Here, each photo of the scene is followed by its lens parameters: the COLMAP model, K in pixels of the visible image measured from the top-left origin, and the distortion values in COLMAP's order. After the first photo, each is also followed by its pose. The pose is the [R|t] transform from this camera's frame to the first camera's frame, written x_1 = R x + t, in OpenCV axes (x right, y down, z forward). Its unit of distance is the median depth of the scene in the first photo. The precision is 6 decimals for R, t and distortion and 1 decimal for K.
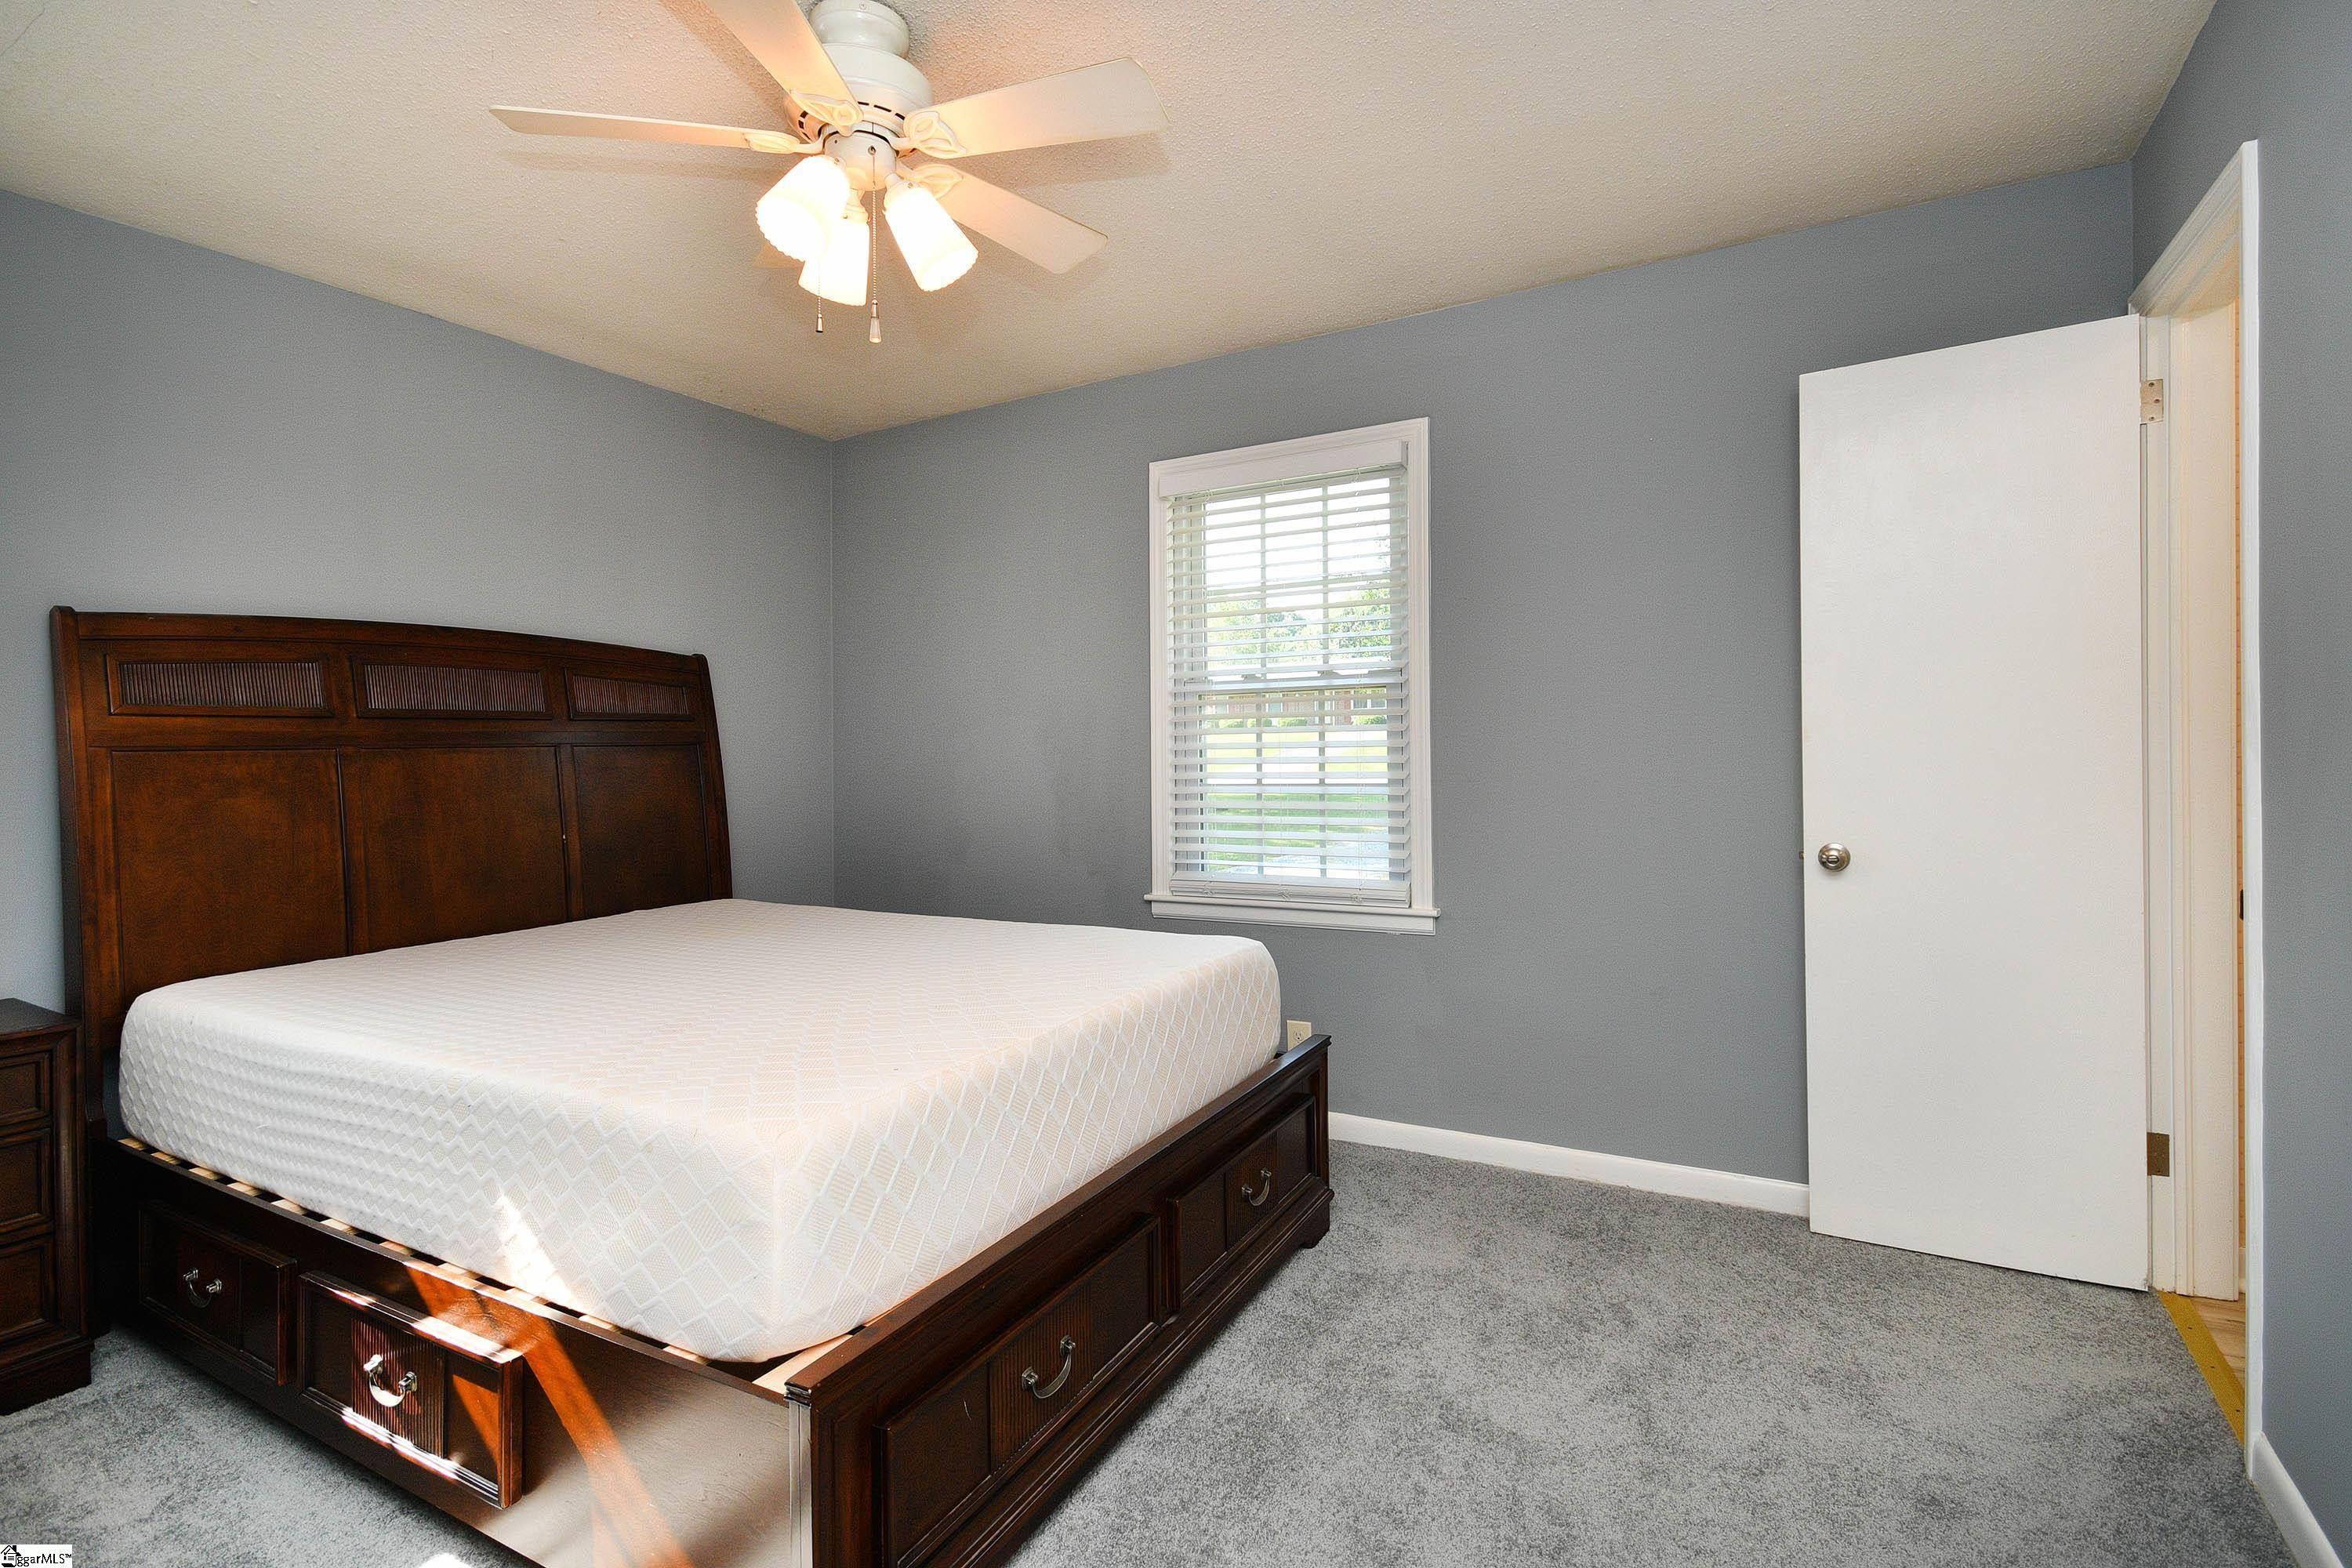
lens RADIAL K [[1092.4, 0, 1177.0], [0, 1092.4, 693.7], [0, 0, 1]] dist [0.000196, 0.000078]
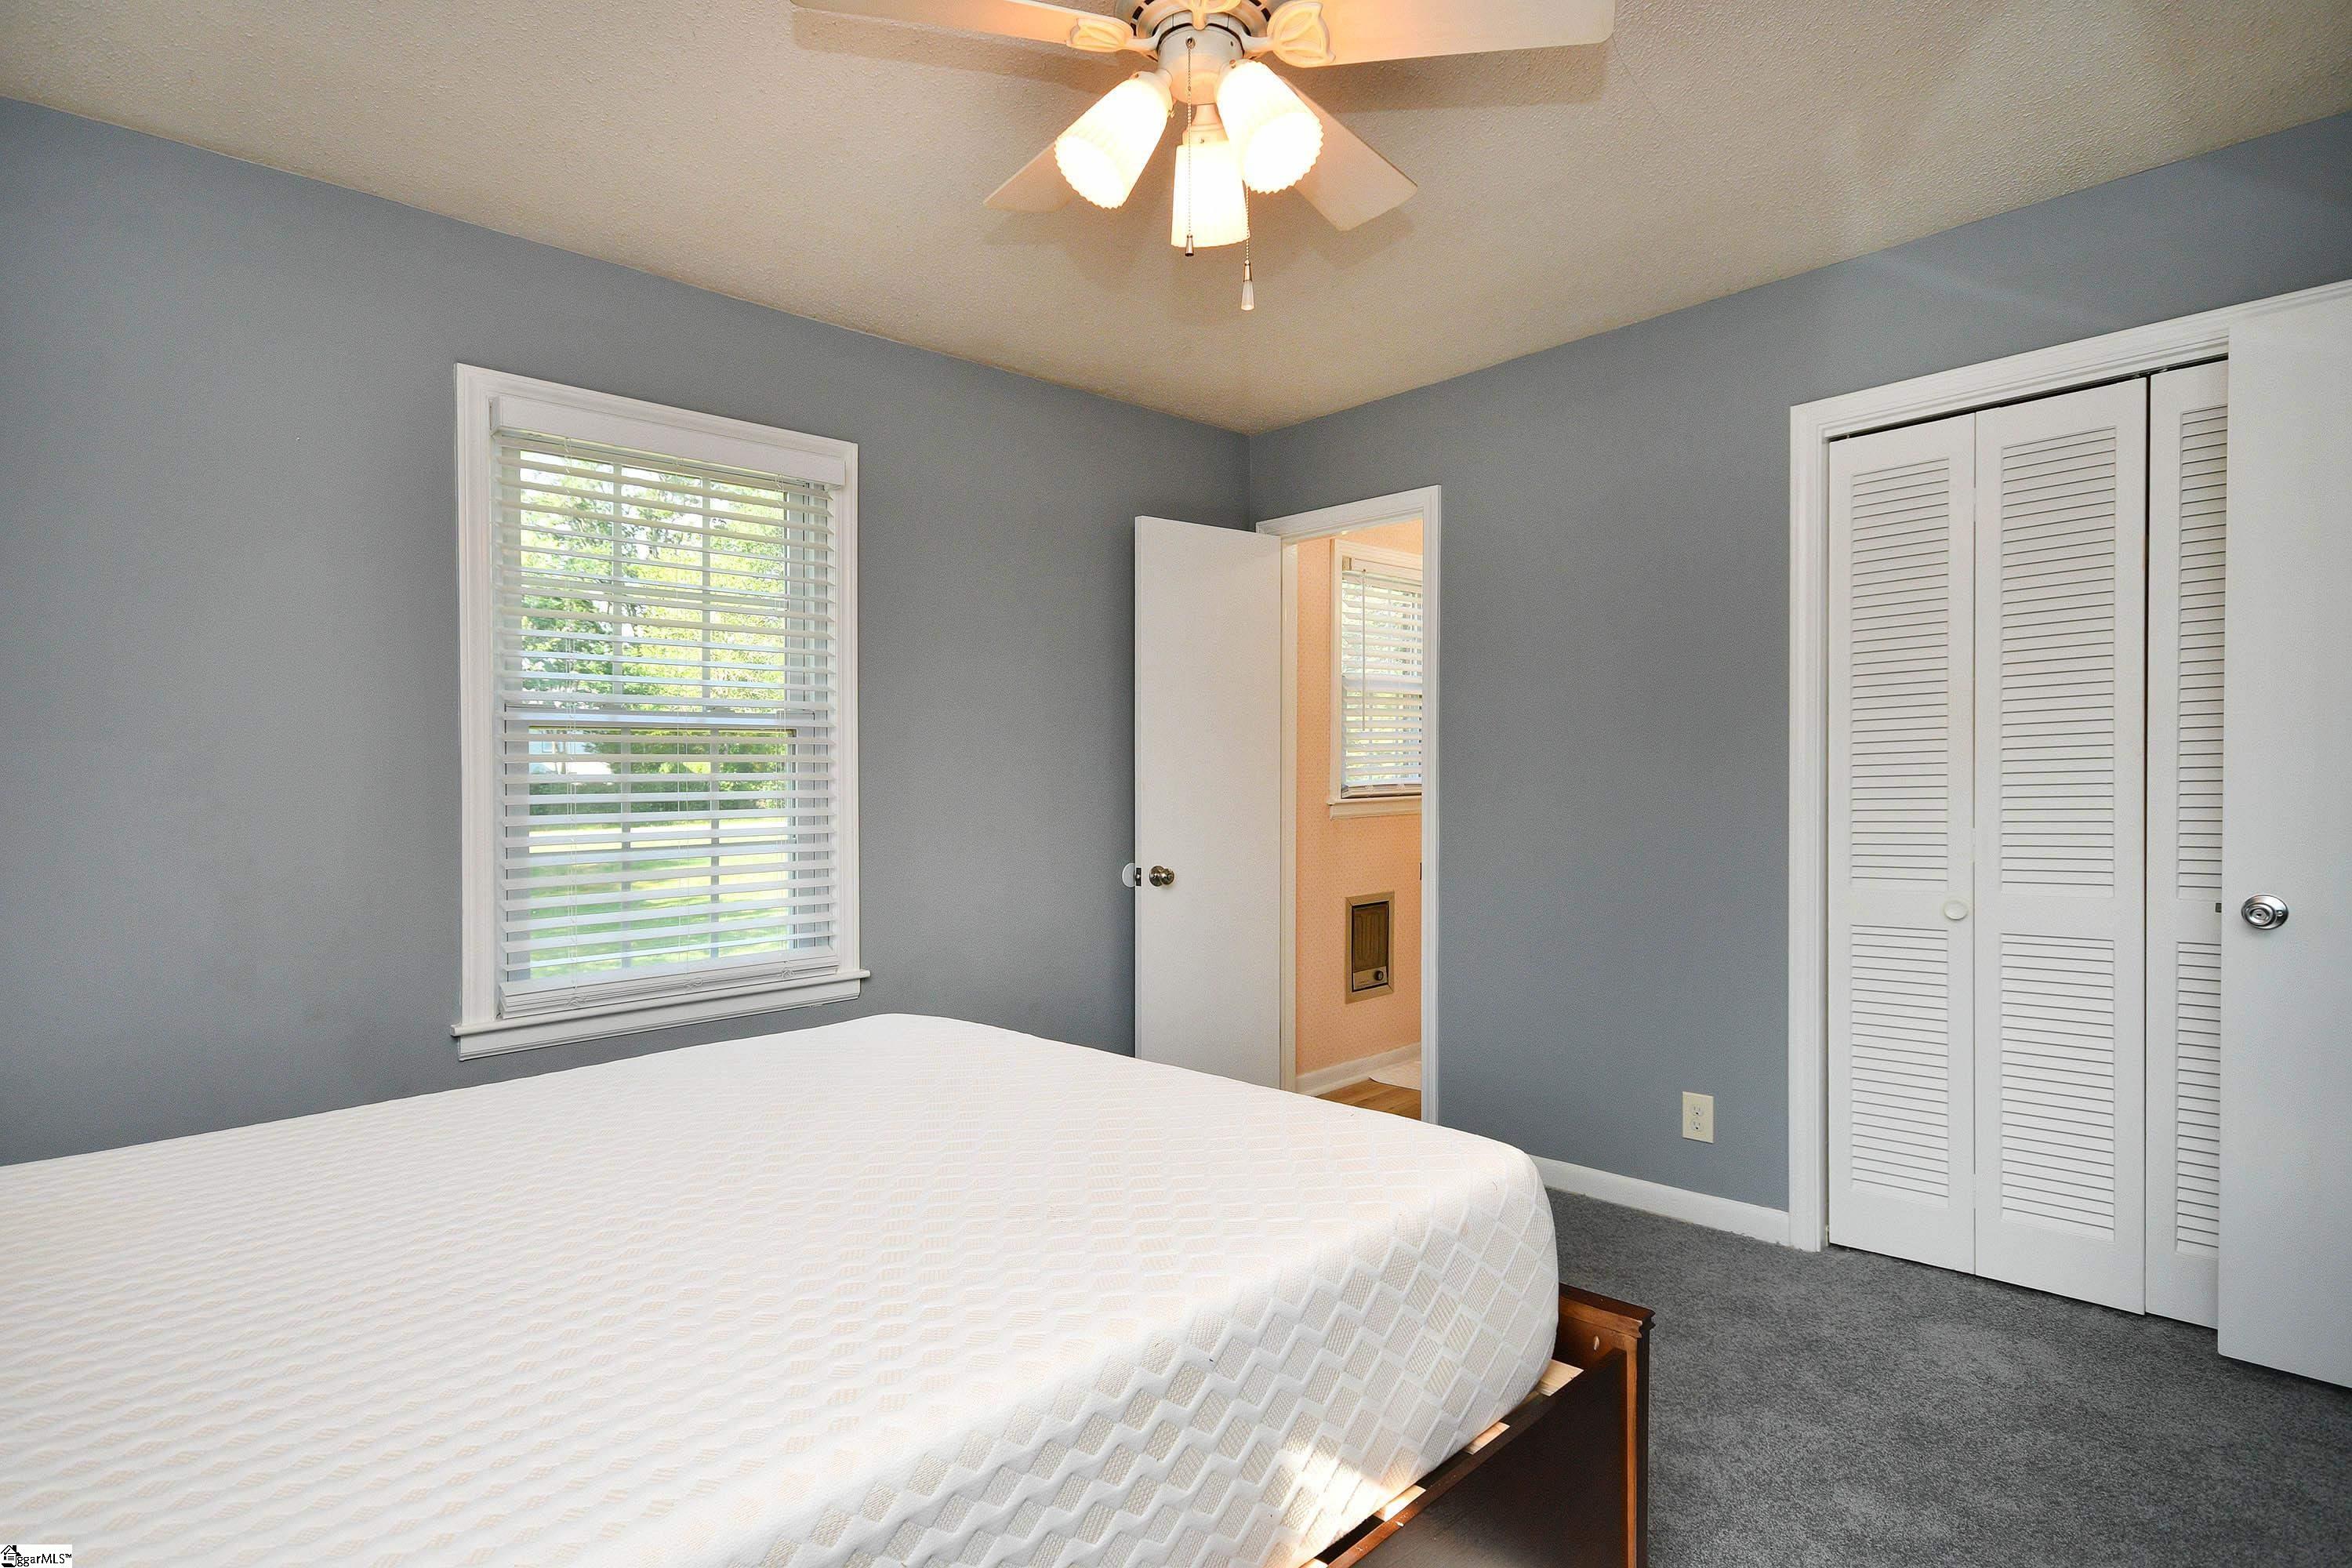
lens RADIAL K [[1208.1, 0, 1176.0], [0, 1208.1, 784.0], [0, 0, 1]] dist [0.005120, 0.000370]
pose [[0.289176, 0.015638, 0.957148, -0.636692], [-0.033868, 0.999408, -0.006096, 0.031074], [-0.956677, -0.030654, 0.289534, 0.409132]]
